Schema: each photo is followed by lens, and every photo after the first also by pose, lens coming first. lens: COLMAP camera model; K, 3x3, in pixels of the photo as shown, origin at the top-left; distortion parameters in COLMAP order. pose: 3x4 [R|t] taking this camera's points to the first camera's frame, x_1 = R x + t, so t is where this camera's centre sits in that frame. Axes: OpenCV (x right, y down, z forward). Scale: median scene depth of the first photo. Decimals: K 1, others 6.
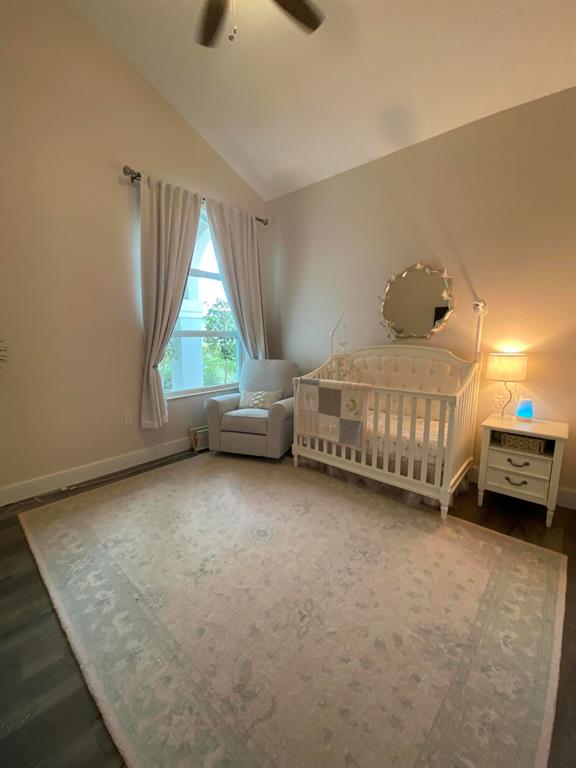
lens RADIAL K [[315.5, 0, 285.2], [0, 315.5, 381.7], [0, 0, 1]] dist [0.023266, -0.010116]
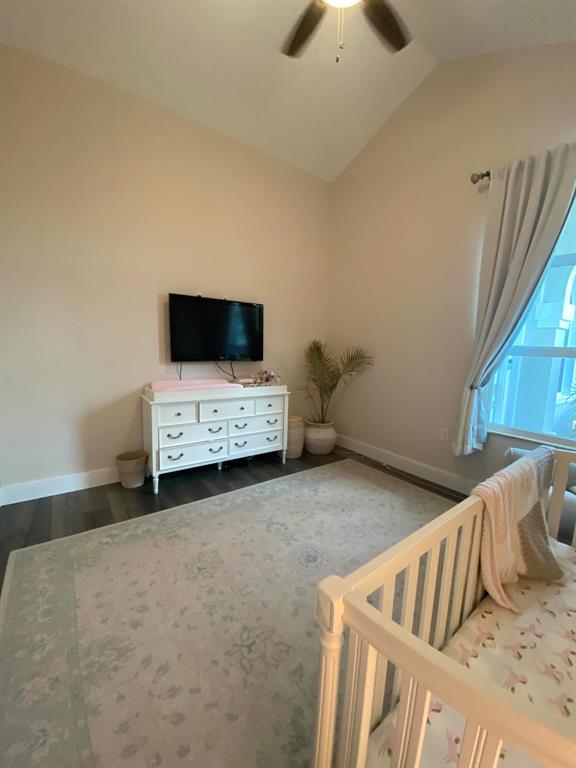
lens RADIAL K [[315.5, 0, 287.3], [0, 315.5, 383.5], [0, 0, 1]] dist [0.023266, -0.010116]
pose [[-0.188812, 0.125161, -0.974005, 0.823648], [-0.183951, 0.969780, 0.160277, -0.163924], [0.964631, 0.209431, -0.160082, 1.025460]]
